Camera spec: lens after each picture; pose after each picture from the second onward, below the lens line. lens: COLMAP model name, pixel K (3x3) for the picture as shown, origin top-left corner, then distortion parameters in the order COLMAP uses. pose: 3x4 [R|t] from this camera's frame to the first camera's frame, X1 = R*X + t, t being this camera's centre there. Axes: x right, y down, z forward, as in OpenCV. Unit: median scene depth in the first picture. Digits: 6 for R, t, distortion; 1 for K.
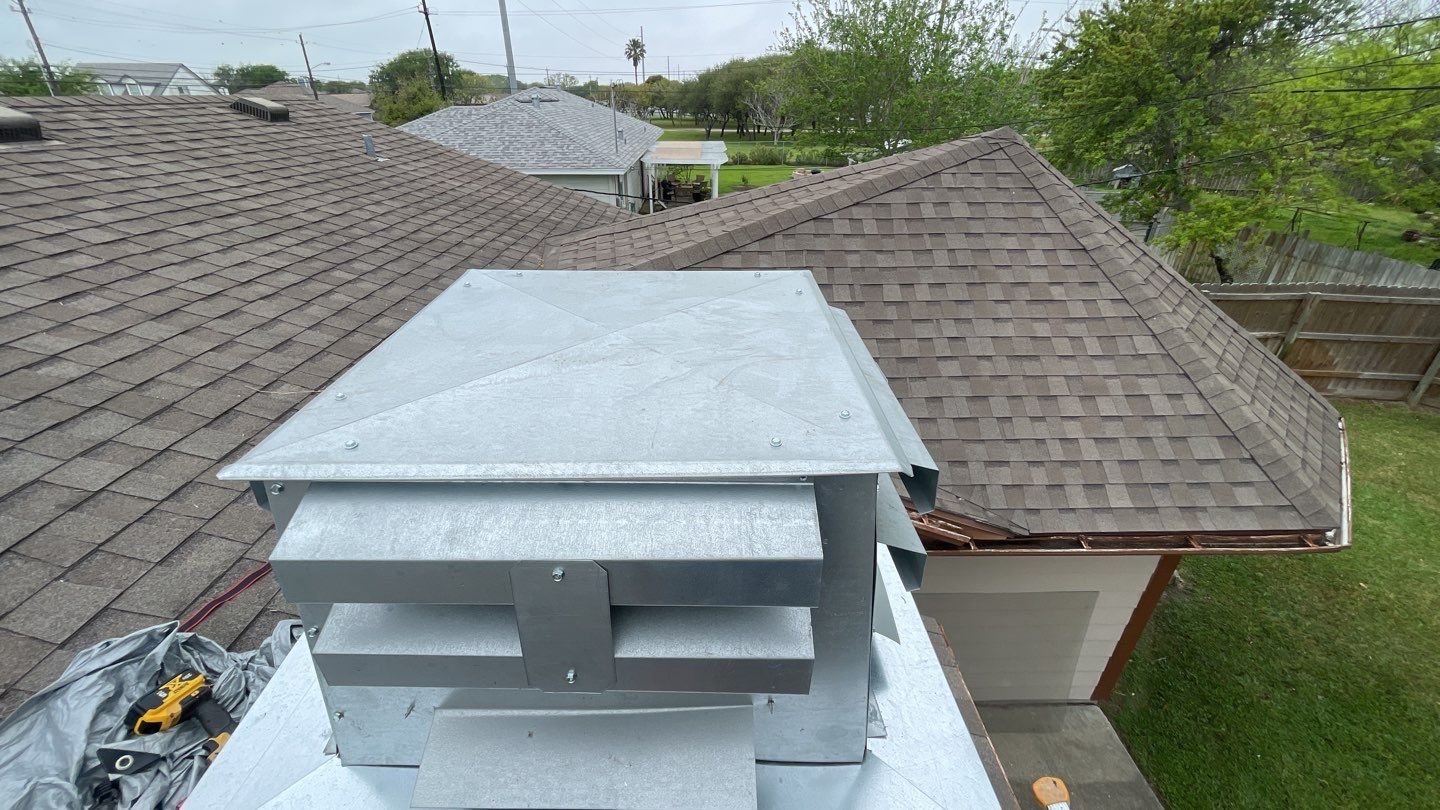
lens RADIAL K [[580.5, 0, 712.5], [0, 580.5, 409.3], [0, 0, 1]] dist [-0.001064, -0.000843]
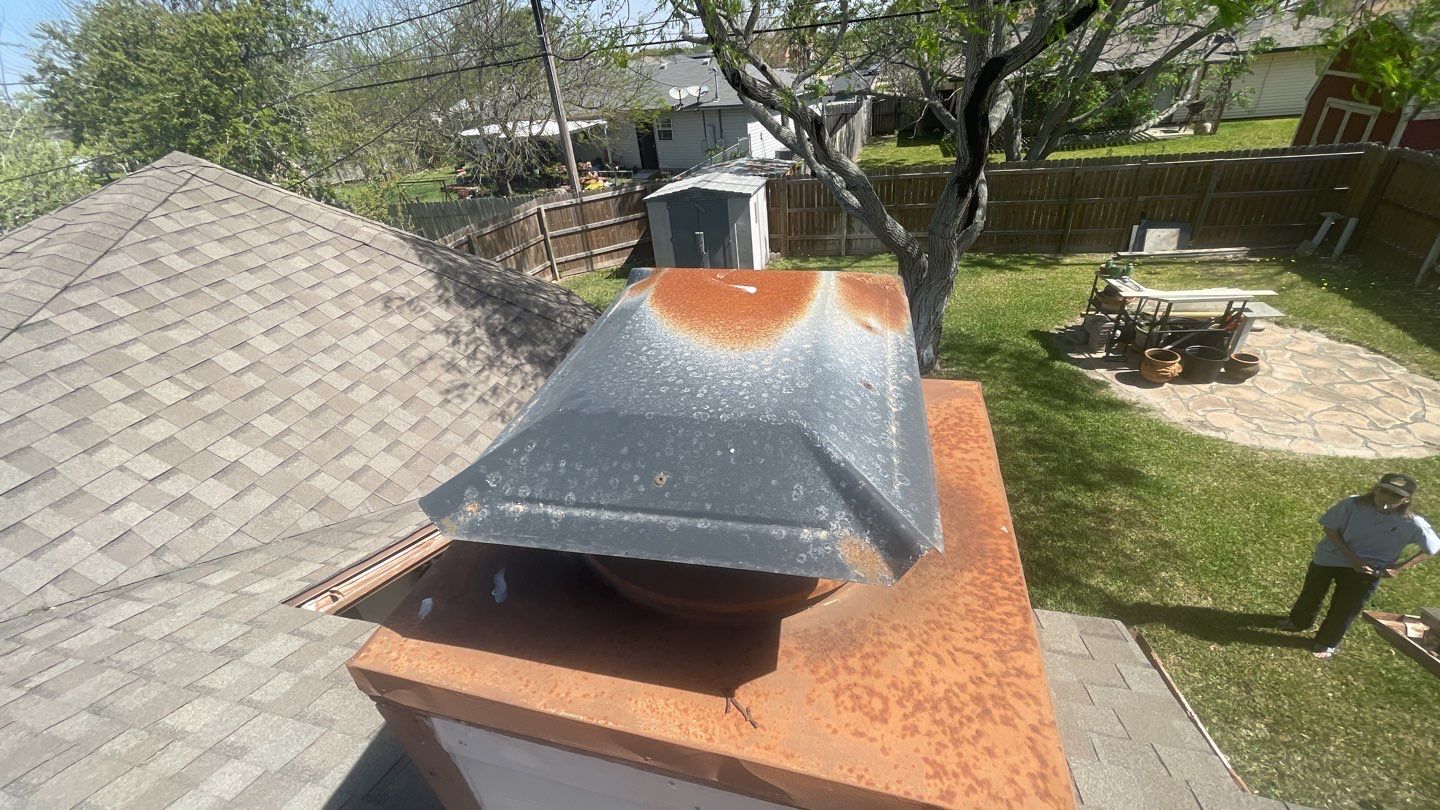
lens RADIAL K [[580.5, 0, 710.1], [0, 580.5, 411.6], [0, 0, 1]] dist [-0.001064, -0.000843]
pose [[0.281374, -0.533815, 0.797415, -0.158907], [0.547135, 0.771925, 0.323691, -0.036321], [-0.788335, 0.345215, 0.509269, 0.074150]]
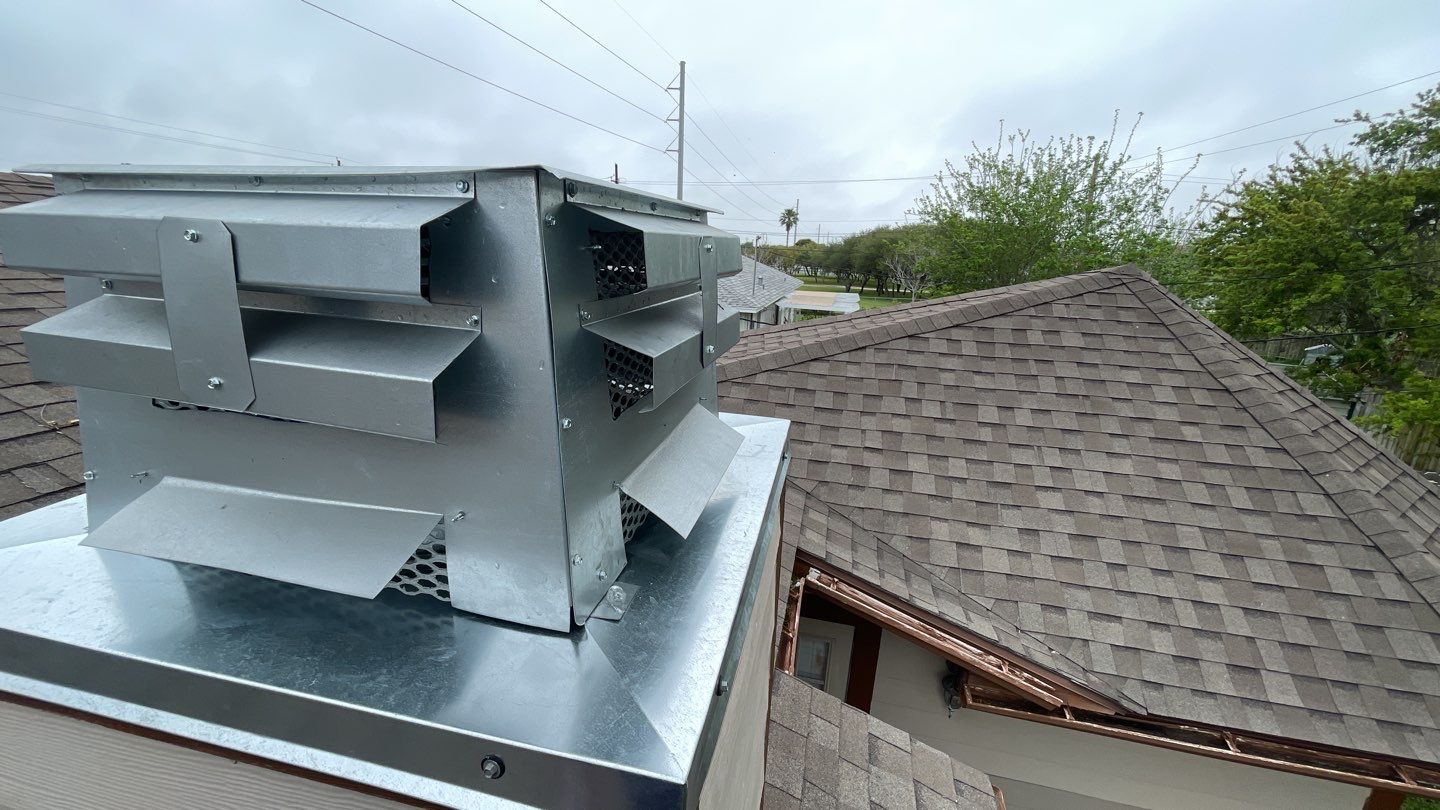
lens RADIAL K [[580.5, 0, 713.4], [0, 580.5, 410.9], [0, 0, 1]] dist [-0.001064, -0.000843]
pose [[0.971072, 0.099684, -0.216986, 0.072002], [-0.147658, 0.964810, -0.217573, 0.053878], [0.187662, 0.243318, 0.951619, 0.024773]]
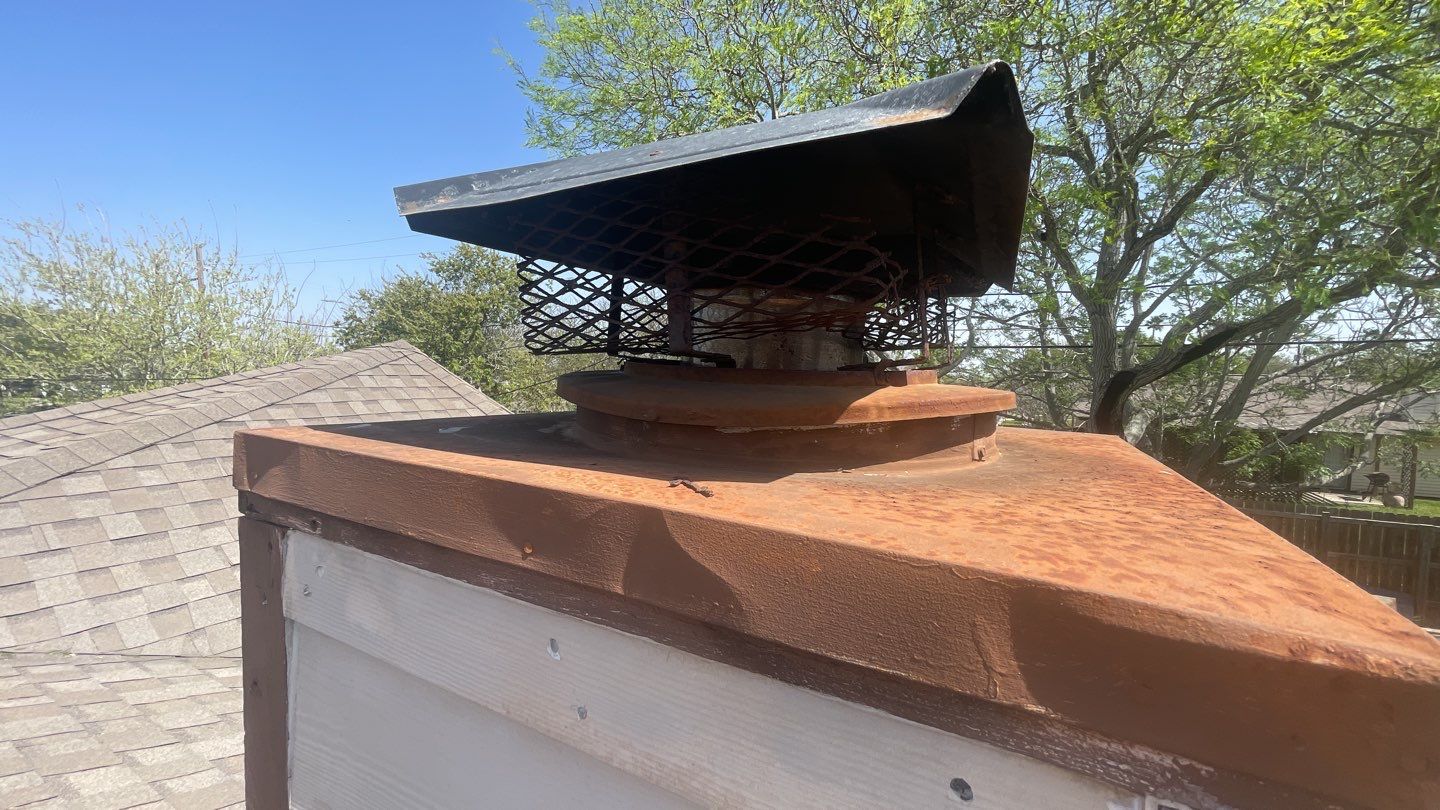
lens RADIAL K [[580.5, 0, 708.2], [0, 580.5, 410.6], [0, 0, 1]] dist [-0.001064, -0.000843]
pose [[0.497365, -0.048025, 0.866211, -0.155486], [0.401848, 0.897646, -0.180967, 0.058959], [-0.768861, 0.438092, 0.465756, 0.112178]]
